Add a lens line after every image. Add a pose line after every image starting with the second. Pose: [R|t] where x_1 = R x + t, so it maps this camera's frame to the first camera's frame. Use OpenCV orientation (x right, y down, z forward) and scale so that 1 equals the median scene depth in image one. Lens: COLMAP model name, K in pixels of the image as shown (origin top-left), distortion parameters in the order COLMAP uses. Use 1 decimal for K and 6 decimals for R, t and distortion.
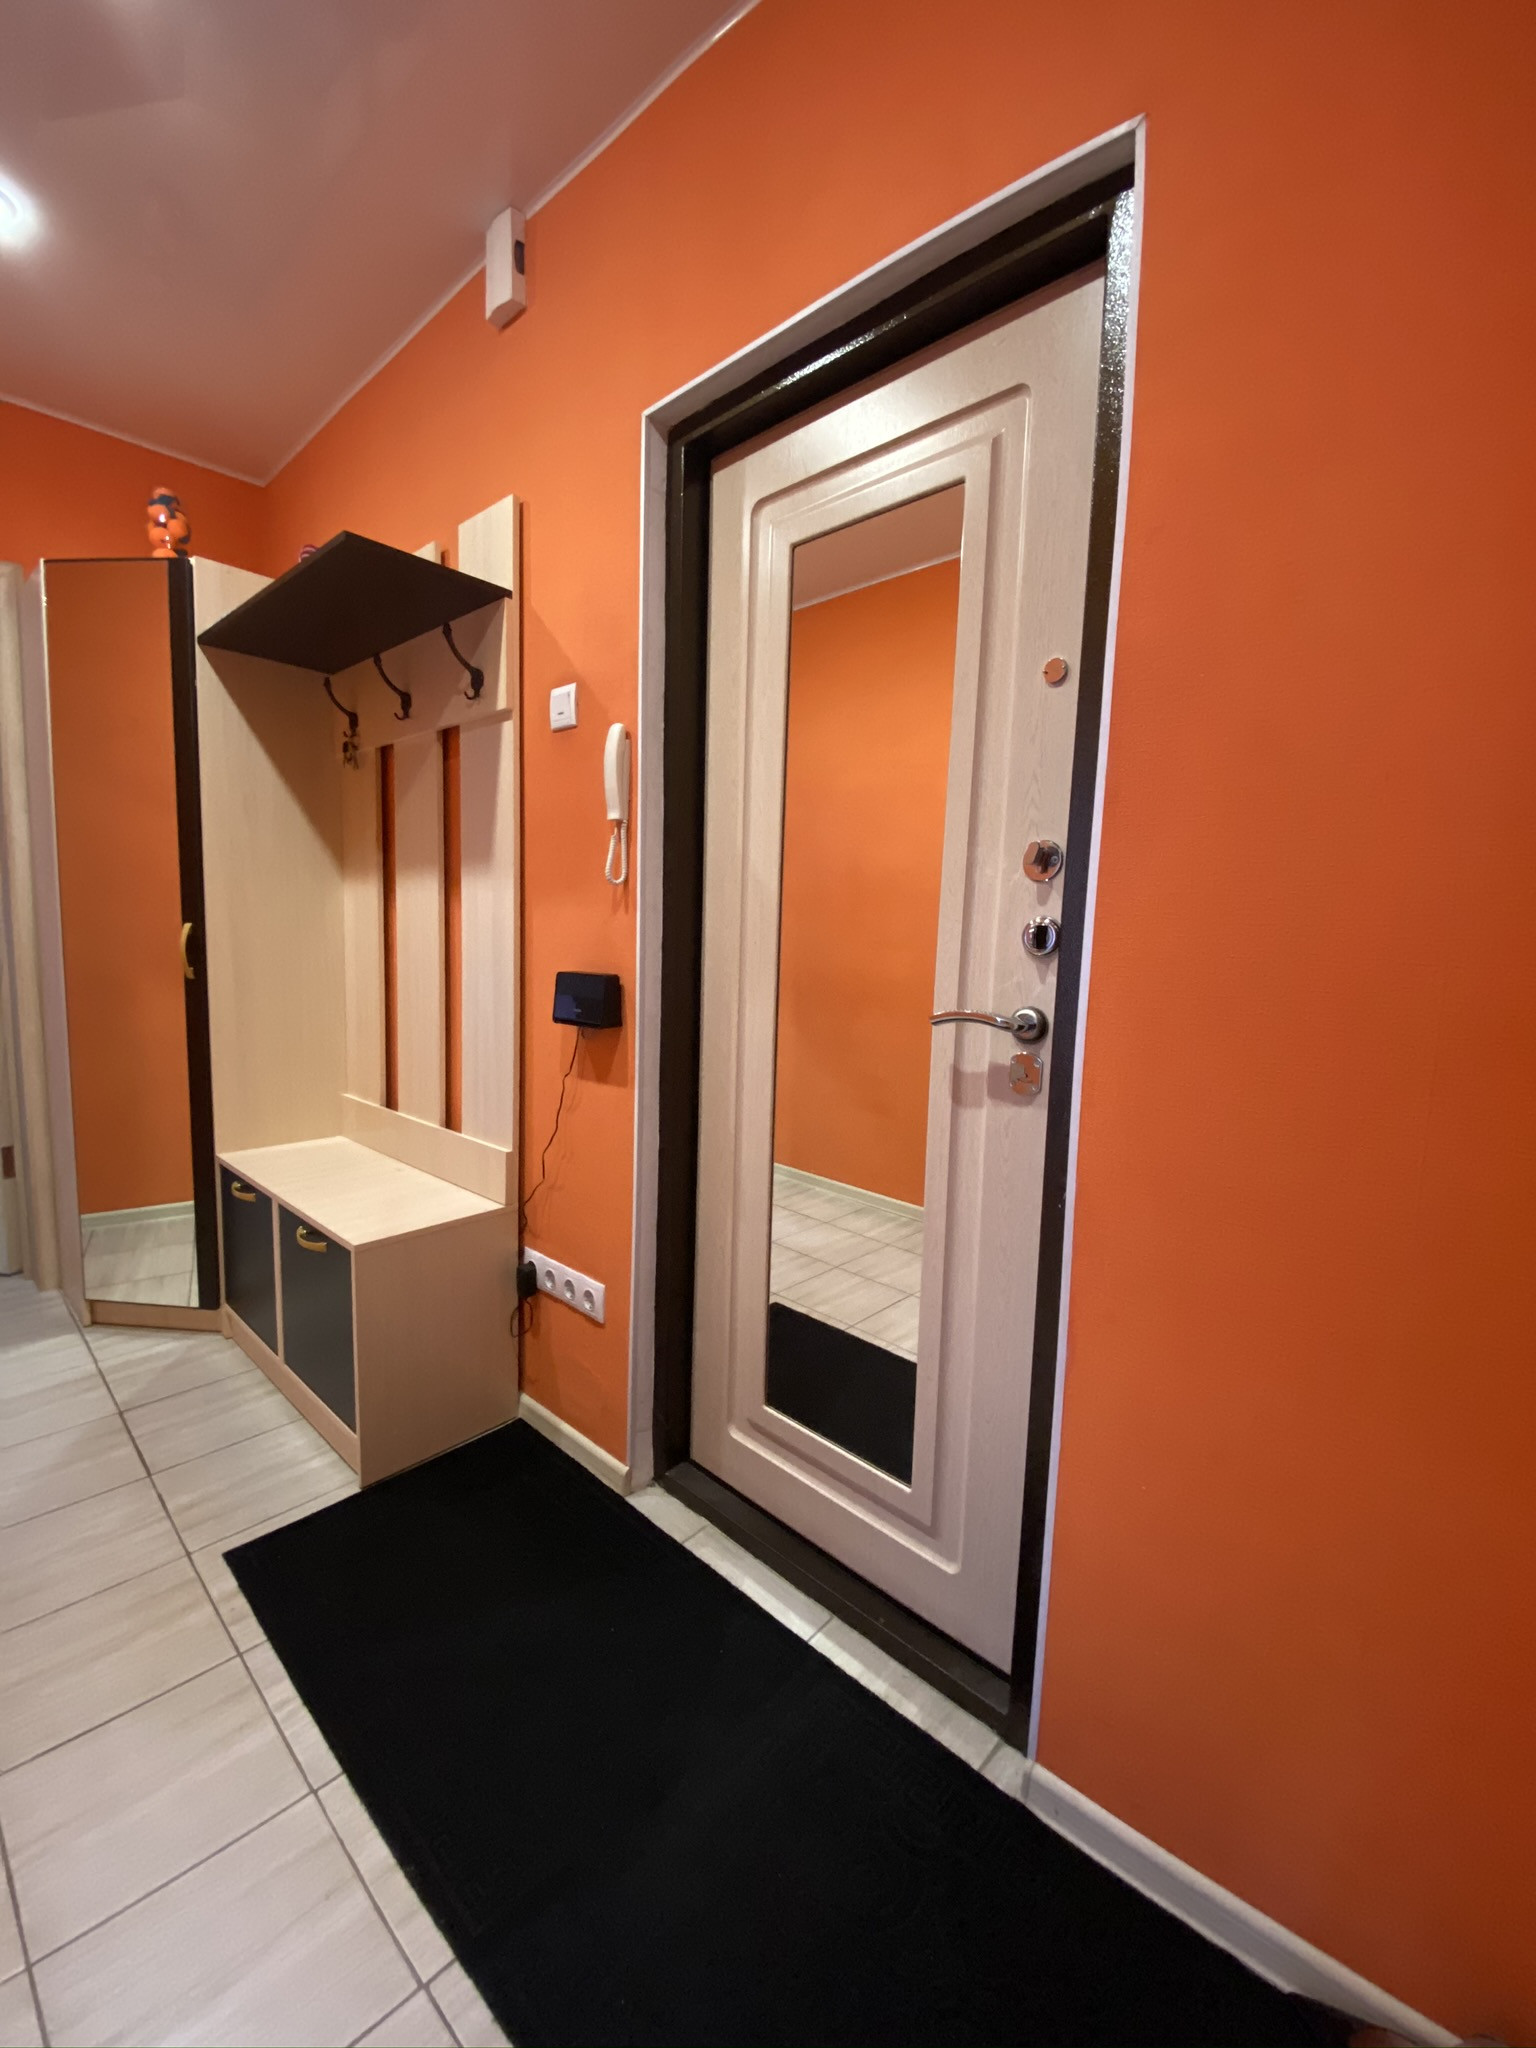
lens RADIAL K [[827.4, 0, 770.3], [0, 827.4, 1022.5], [0, 0, 1]] dist [0.000234, 0.000003]
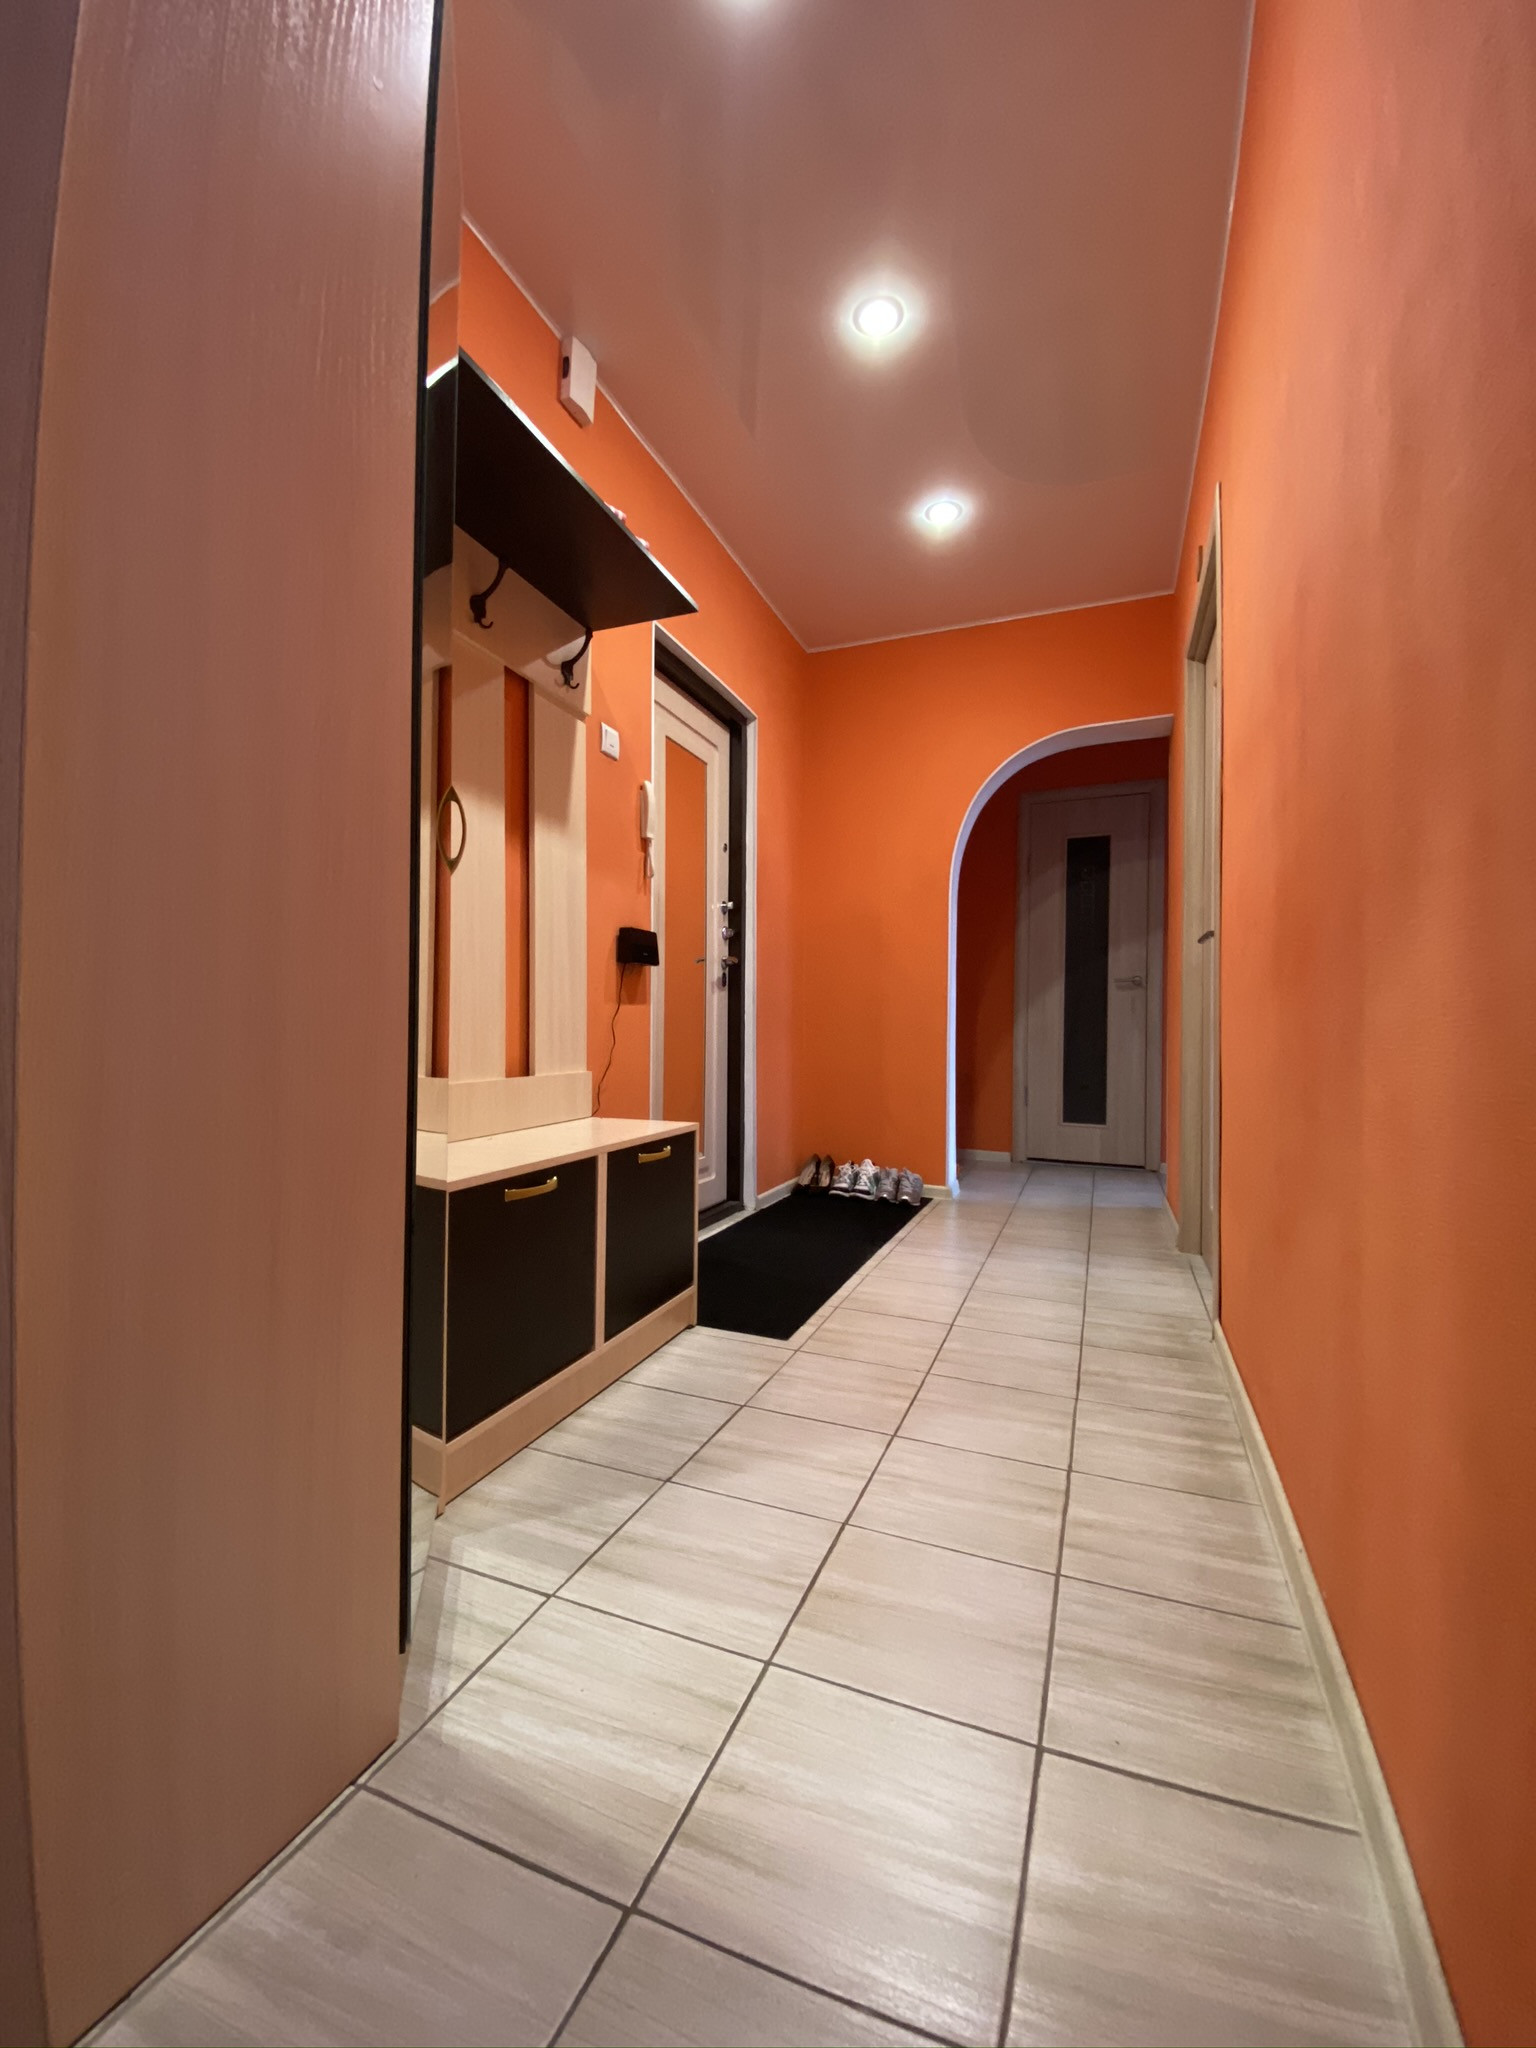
lens RADIAL K [[827.4, 0, 770.3], [0, 827.4, 1022.5], [0, 0, 1]] dist [0.000234, 0.000003]
pose [[-0.349924, -0.023517, 0.936483, -1.675286], [0.079860, 0.995297, 0.054834, 0.042447], [-0.933368, 0.093975, -0.346400, 1.269938]]
